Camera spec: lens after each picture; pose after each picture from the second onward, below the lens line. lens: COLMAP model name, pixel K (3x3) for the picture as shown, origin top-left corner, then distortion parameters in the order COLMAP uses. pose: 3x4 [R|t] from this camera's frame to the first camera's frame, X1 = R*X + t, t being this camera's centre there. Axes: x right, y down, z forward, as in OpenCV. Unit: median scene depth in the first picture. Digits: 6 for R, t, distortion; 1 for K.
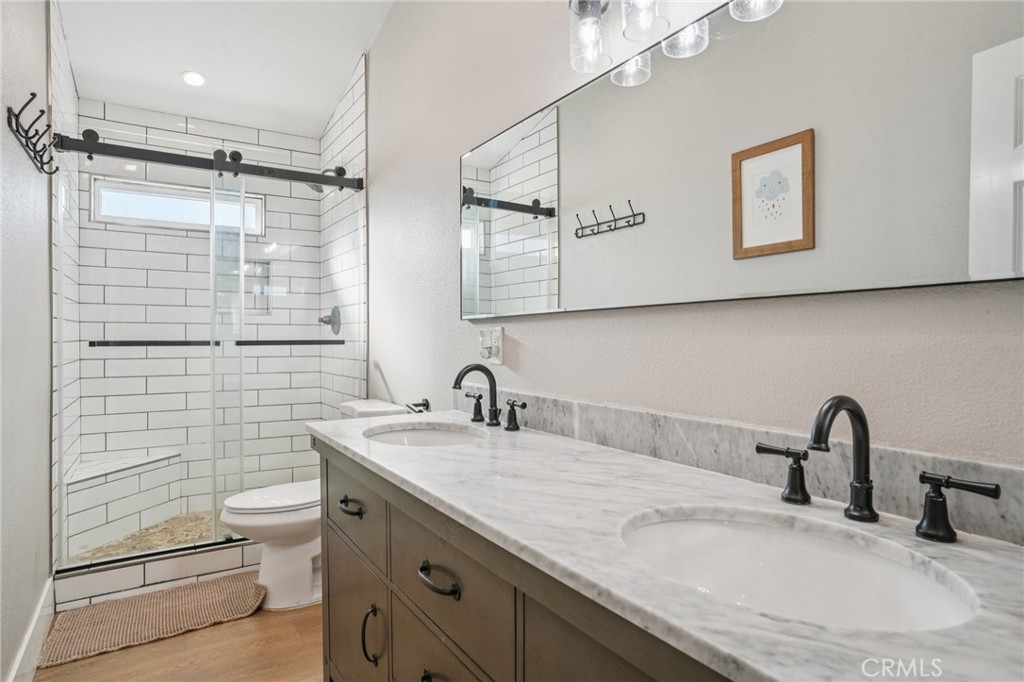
lens RADIAL K [[605.0, 0, 509.6], [0, 605.0, 333.8], [0, 0, 1]] dist [-0.051520, 0.043638]
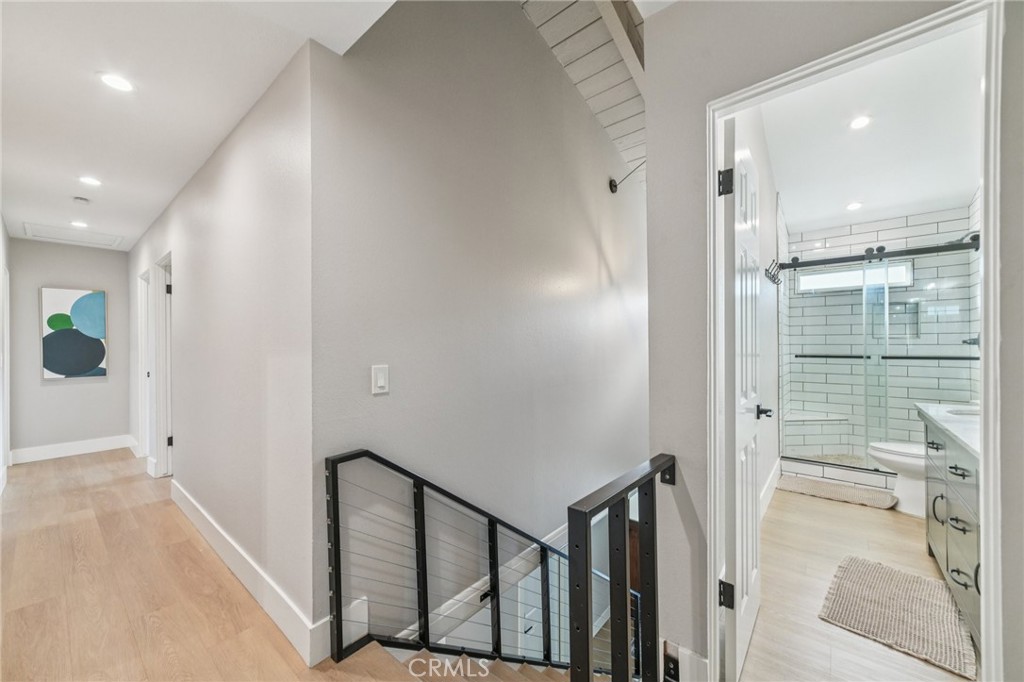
lens RADIAL K [[392.6, 0, 514.2], [0, 392.6, 341.6], [0, 0, 1]] dist [-0.000830, 0.000022]
pose [[0.332343, -0.007321, -0.943130, 0.263305], [-0.000213, 0.999969, -0.007837, -0.021641], [0.943159, 0.002806, 0.332331, -0.383016]]
